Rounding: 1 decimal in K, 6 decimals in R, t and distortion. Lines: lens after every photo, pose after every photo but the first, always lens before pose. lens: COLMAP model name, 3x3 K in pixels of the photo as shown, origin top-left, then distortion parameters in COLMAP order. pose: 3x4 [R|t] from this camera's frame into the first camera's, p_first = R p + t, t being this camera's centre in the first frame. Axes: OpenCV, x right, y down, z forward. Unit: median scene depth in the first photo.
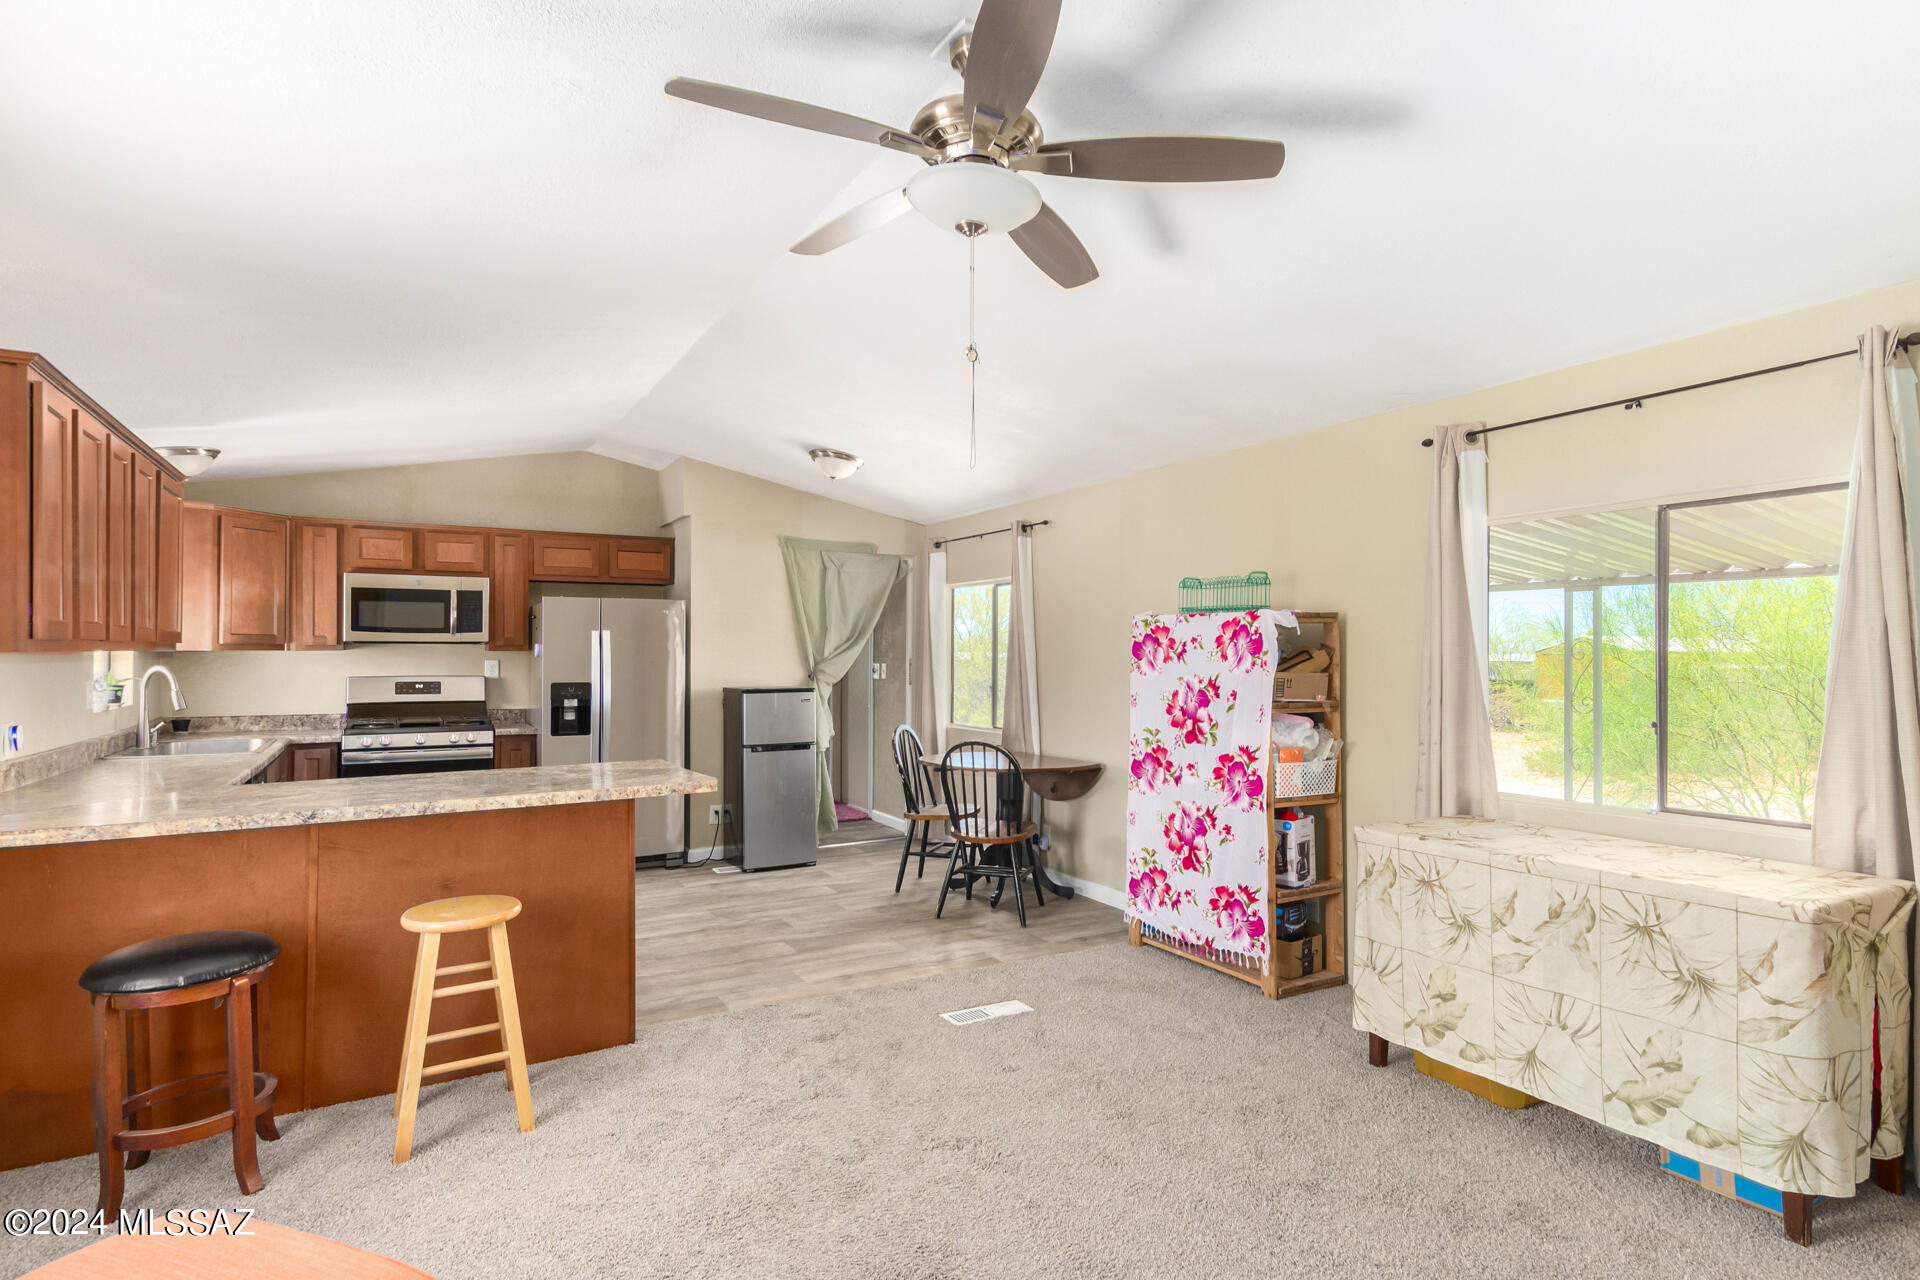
lens RADIAL K [[990.6, 0, 1004.9], [0, 990.6, 653.8], [0, 0, 1]] dist [0.014865, -0.002505]
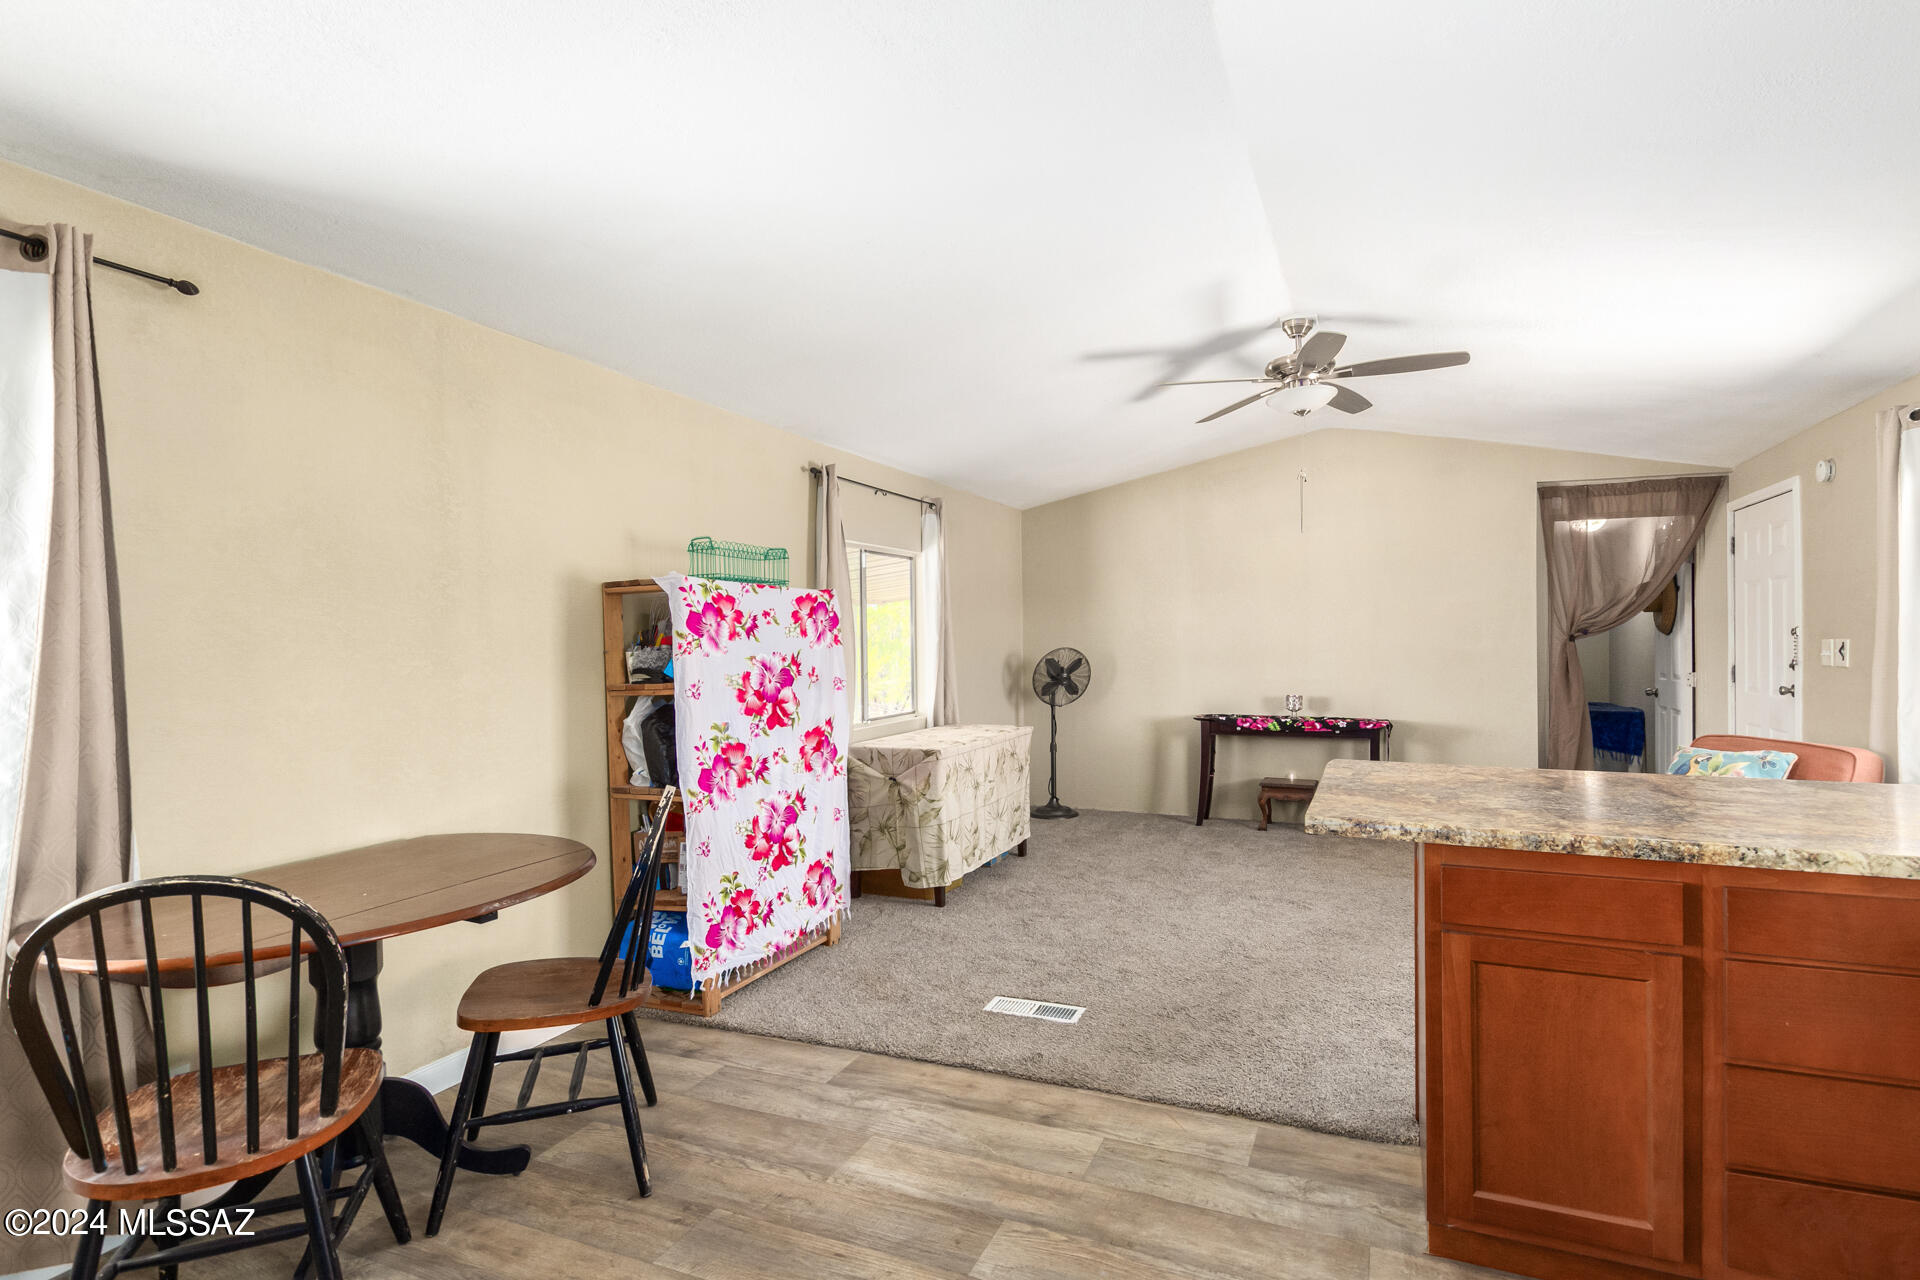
lens RADIAL K [[936.5, 0, 967.3], [0, 936.5, 632.1], [0, 0, 1]] dist [0.013817, -0.000060]
pose [[-0.560802, 0.014042, 0.827831, -0.493801], [0.010088, 0.999898, -0.010127, 0.010355], [-0.827889, 0.002671, -0.560886, 1.066353]]
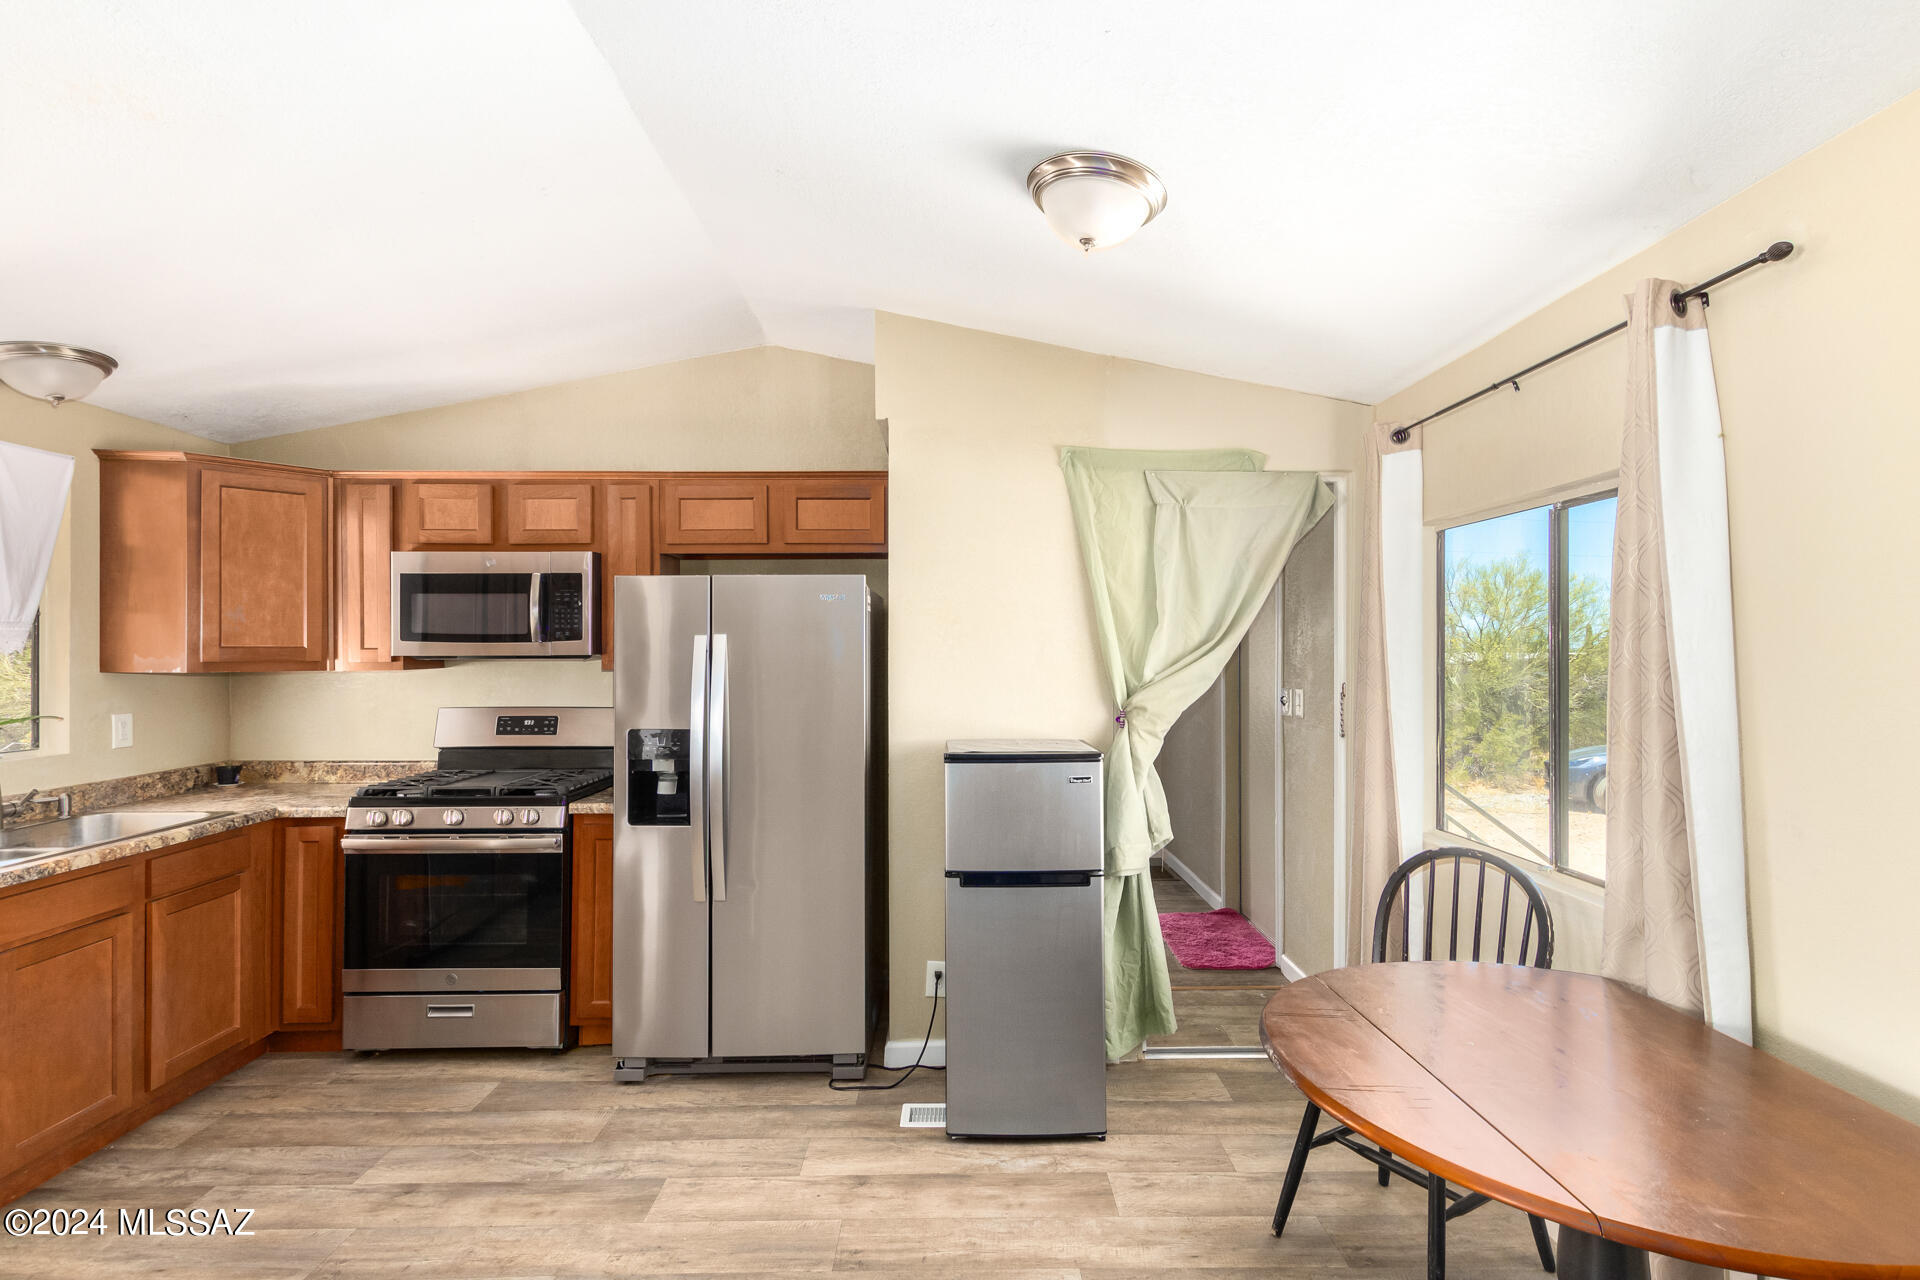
lens RADIAL K [[936.5, 0, 964.2], [0, 936.5, 645.8], [0, 0, 1]] dist [0.013817, -0.000060]
pose [[0.858901, -0.006499, -0.512100, -0.027237], [0.001669, 0.999950, -0.009891, -0.013696], [0.512138, 0.007641, 0.858869, 0.717090]]
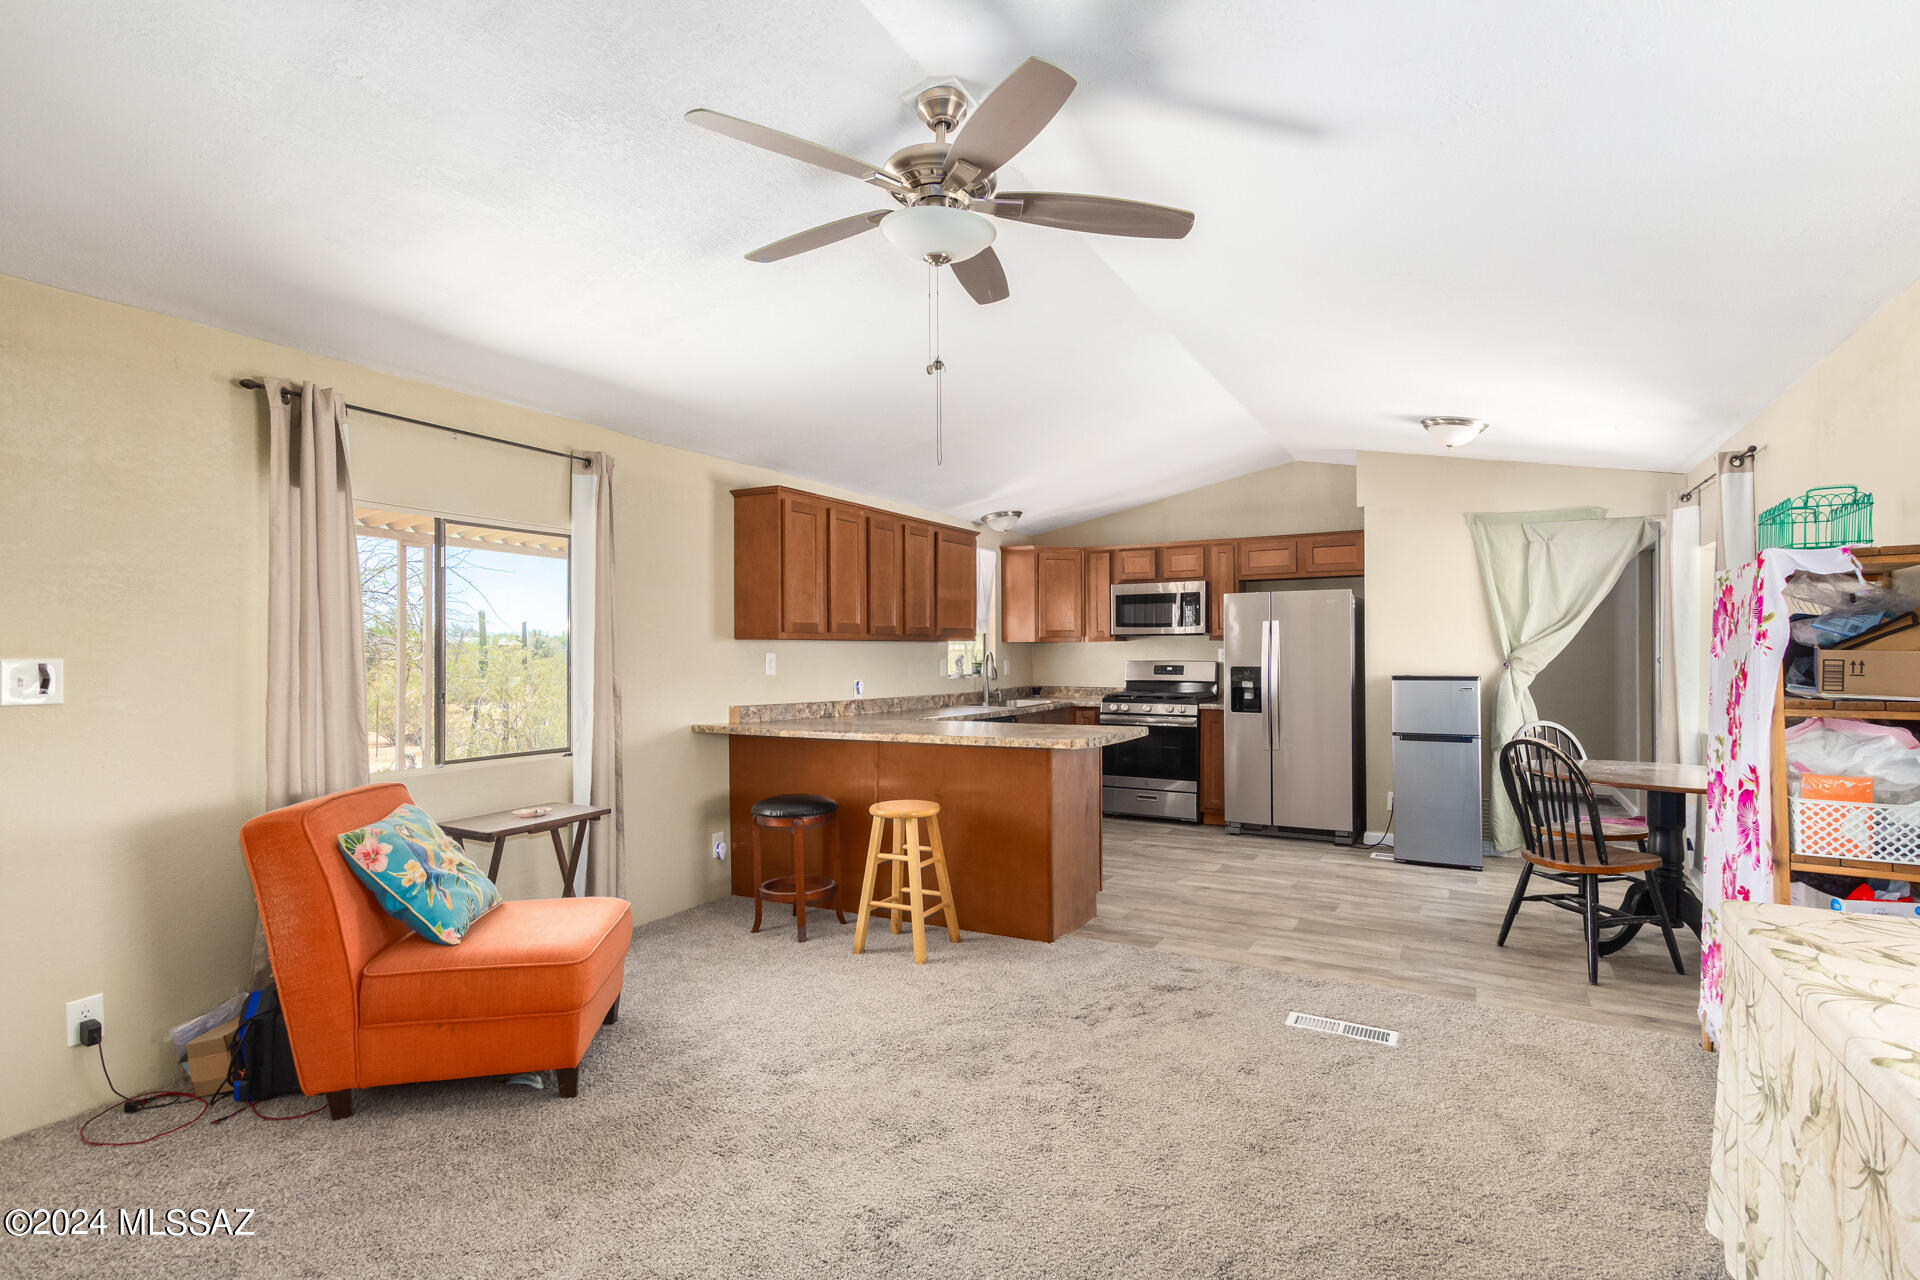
lens RADIAL K [[936.5, 0, 977.6], [0, 936.5, 652.6], [0, 0, 1]] dist [0.013817, -0.000060]
pose [[0.507578, -0.003332, -0.861599, 0.386417], [0.004208, 0.999990, -0.001388, 0.014448], [0.861596, -0.002920, 0.507587, 0.199274]]
